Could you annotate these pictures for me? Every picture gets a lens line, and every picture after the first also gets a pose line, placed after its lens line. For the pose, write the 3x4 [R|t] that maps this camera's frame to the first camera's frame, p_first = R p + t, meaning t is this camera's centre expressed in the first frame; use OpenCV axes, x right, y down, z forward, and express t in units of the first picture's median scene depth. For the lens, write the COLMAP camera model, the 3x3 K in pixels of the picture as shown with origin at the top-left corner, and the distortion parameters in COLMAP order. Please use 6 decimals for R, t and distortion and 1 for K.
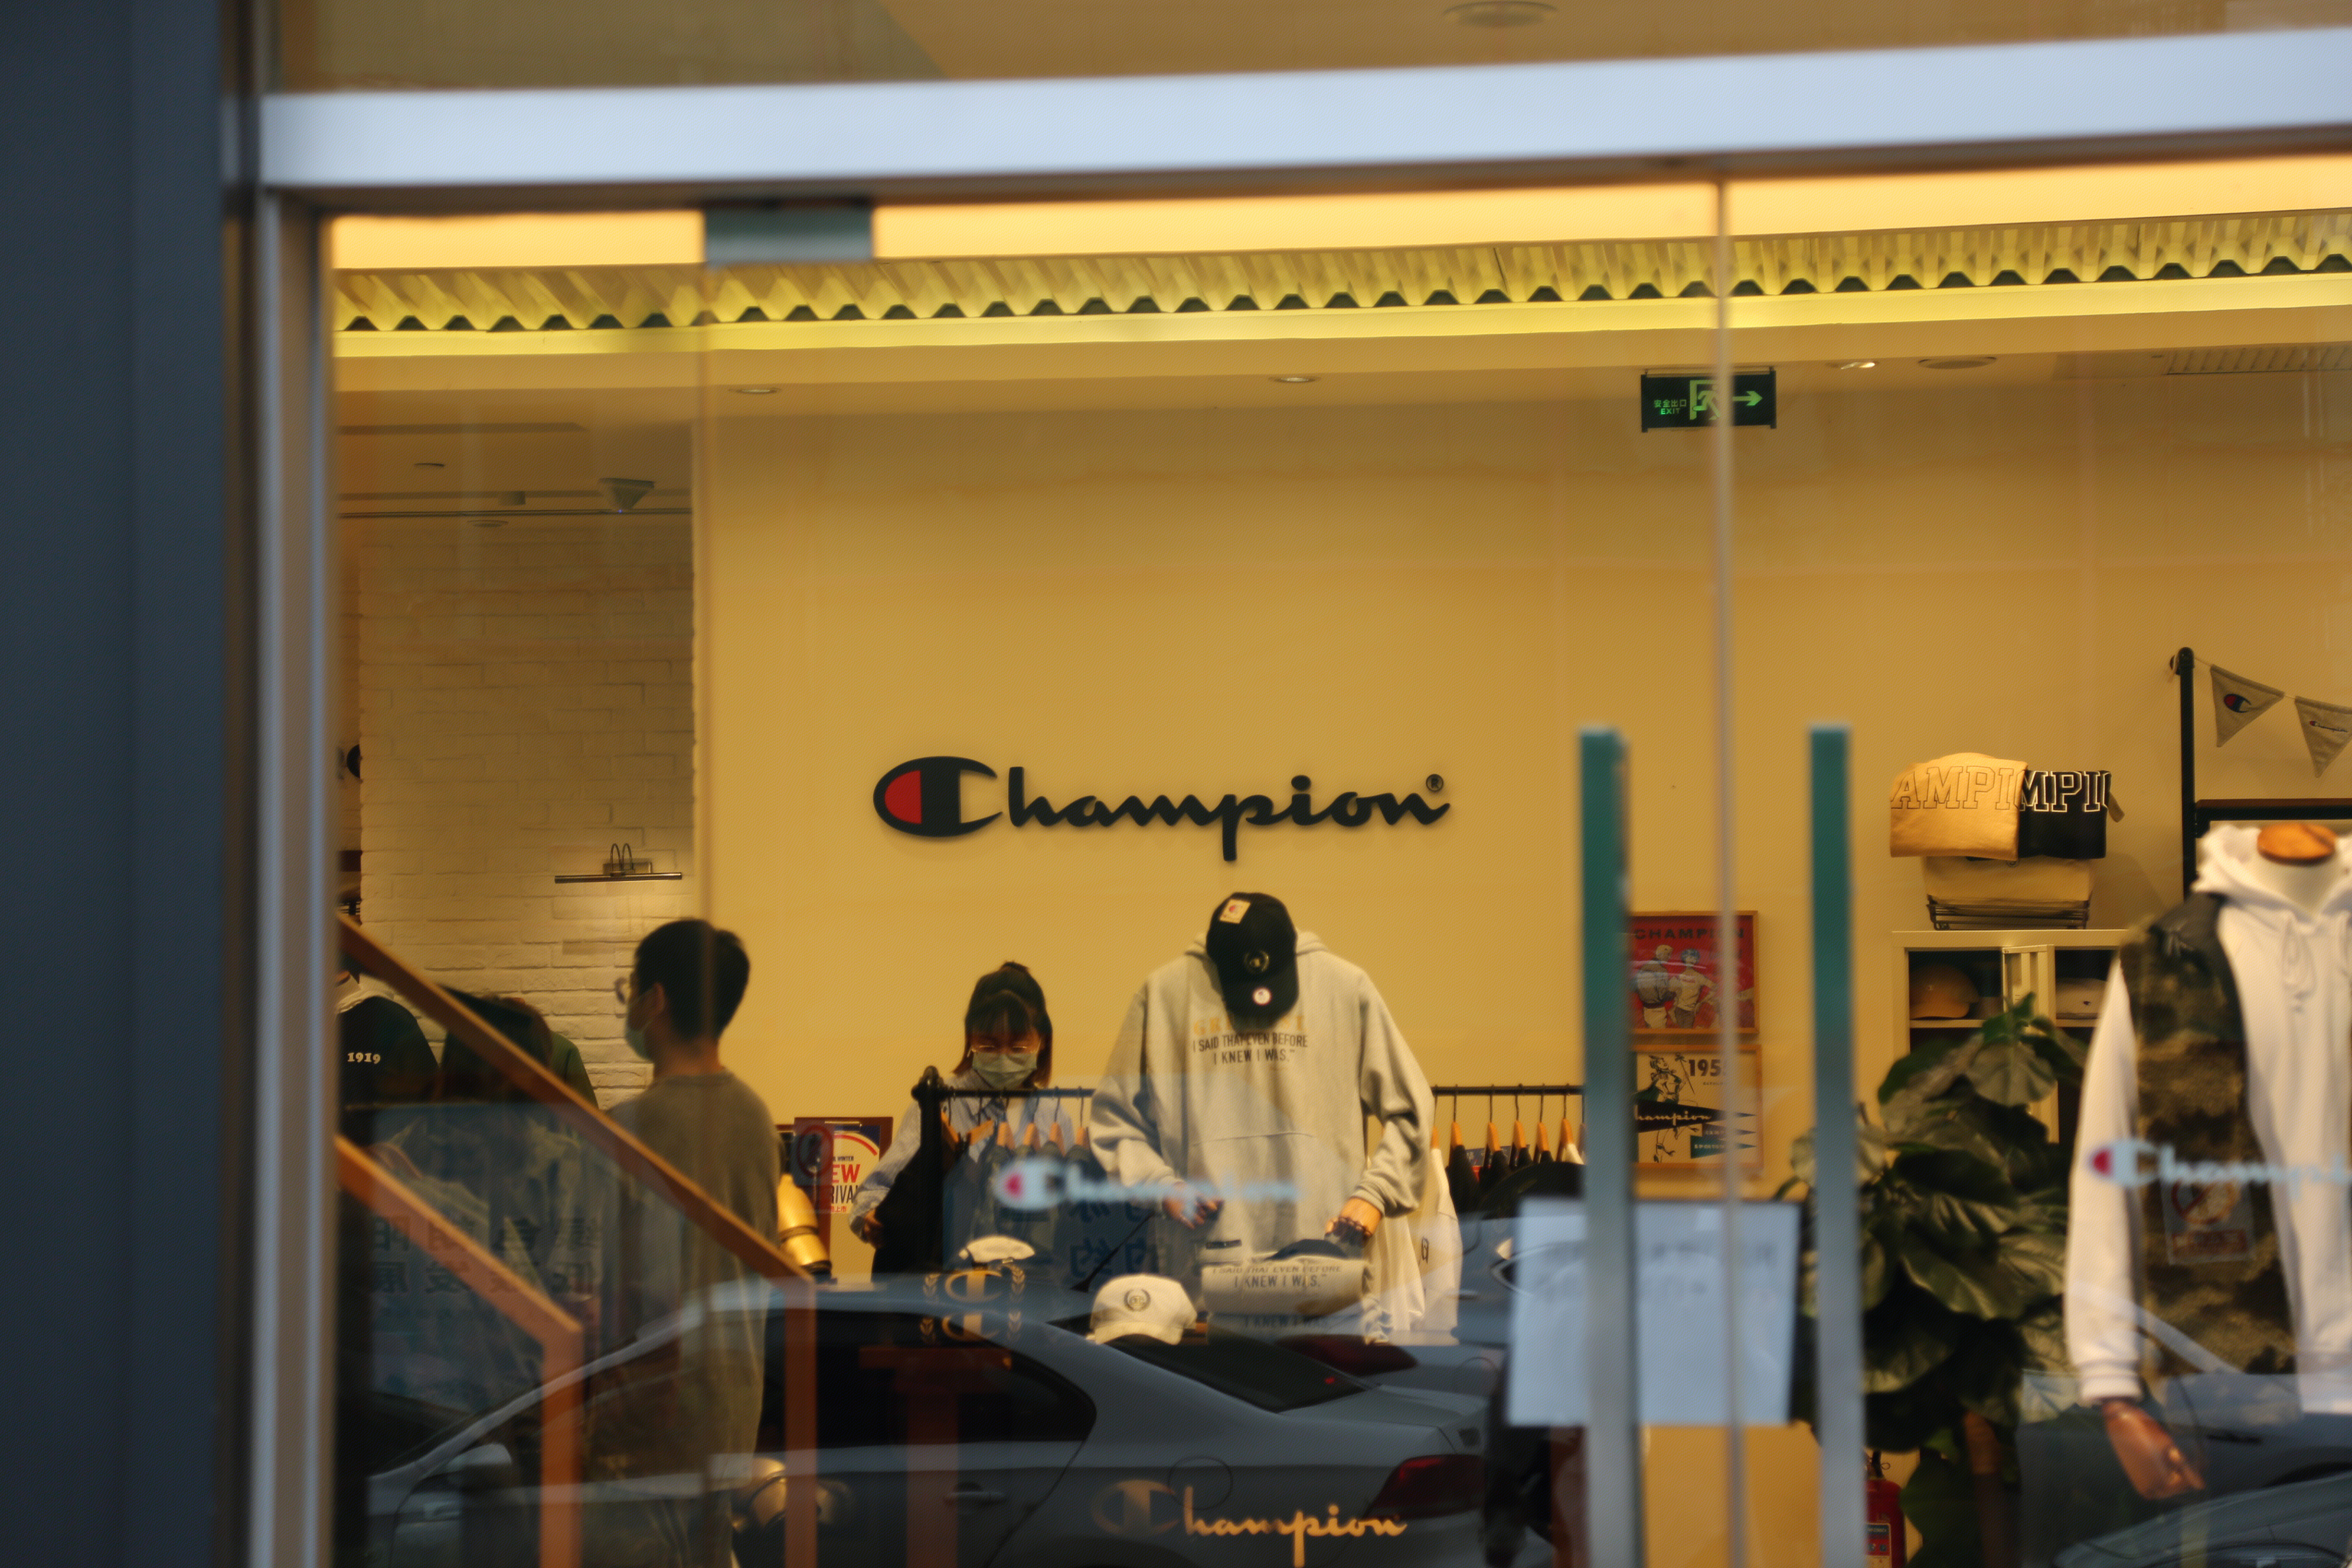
lens RADIAL K [[5764.9, 0, 1176.0], [0, 5764.9, 784.0], [0, 0, 1]] dist [0.517169, -0.263225]
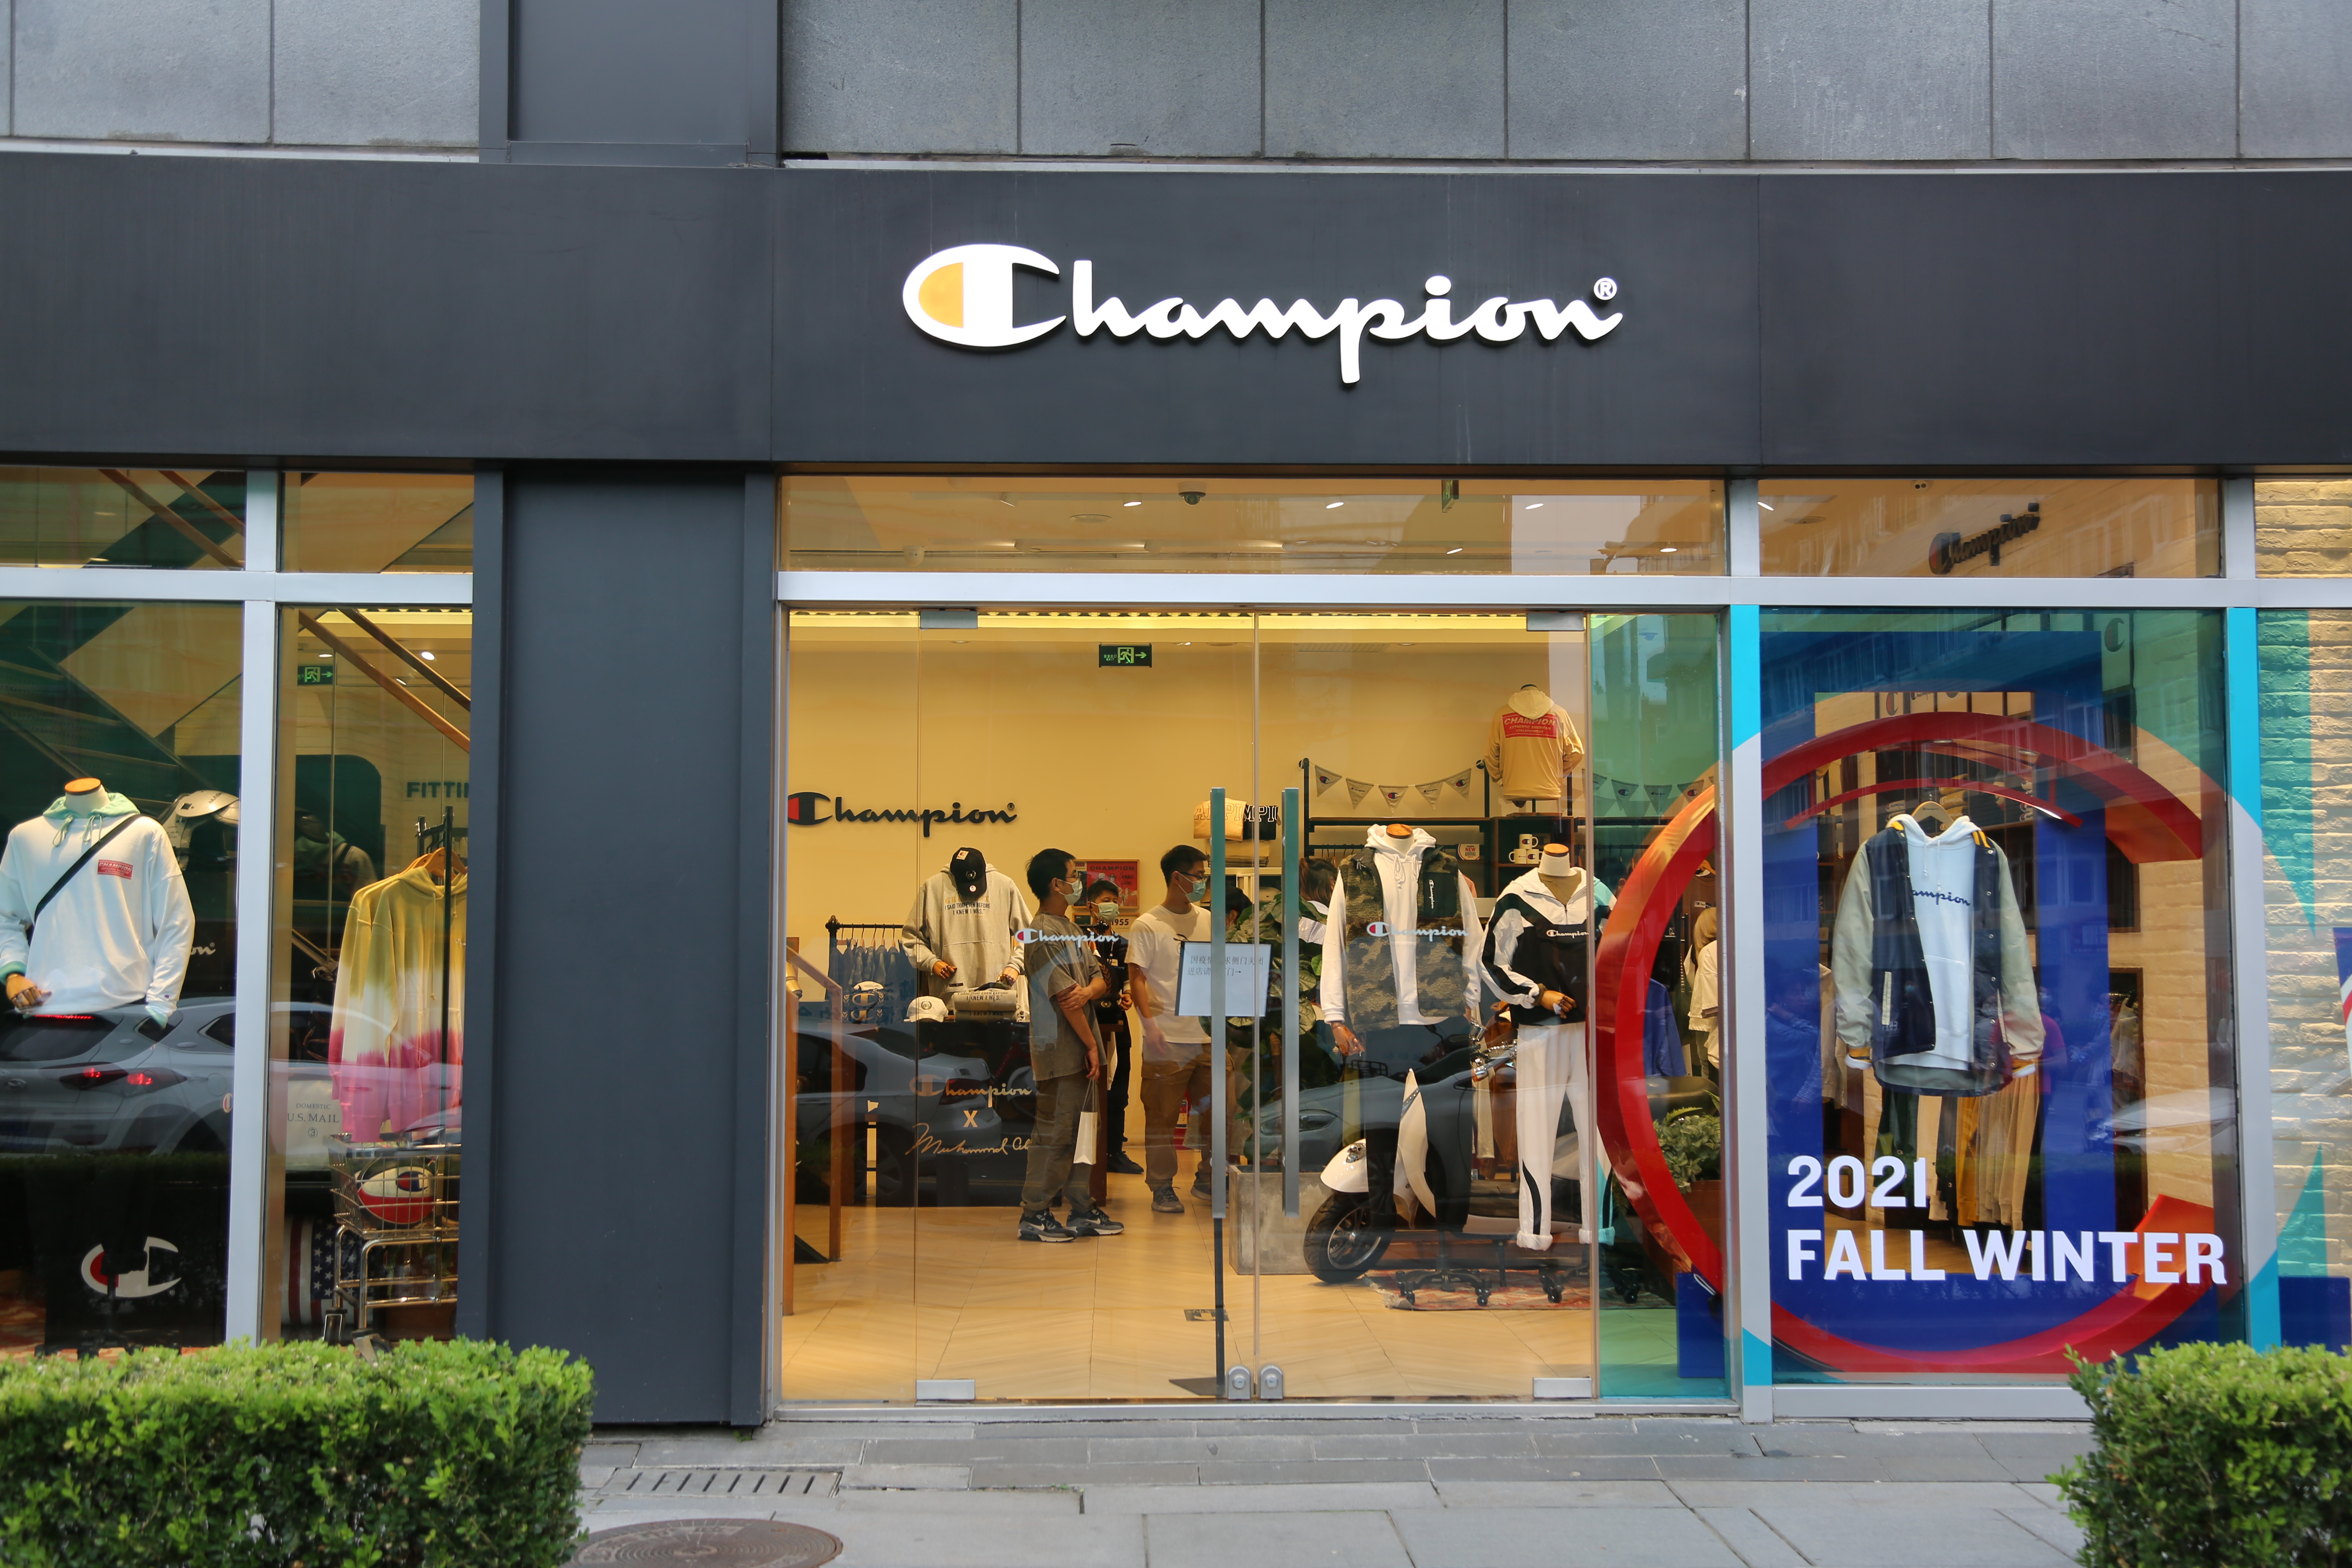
lens RADIAL K [[2701.4, 0, 1176.0], [0, 2701.4, 784.0], [0, 0, 1]] dist [0.000443, -0.000328]
pose [[0.988290, 0.017218, 0.151615, -0.077931], [-0.015818, 0.999820, -0.010437, 0.001594], [-0.151767, 0.007916, 0.988385, -0.196225]]
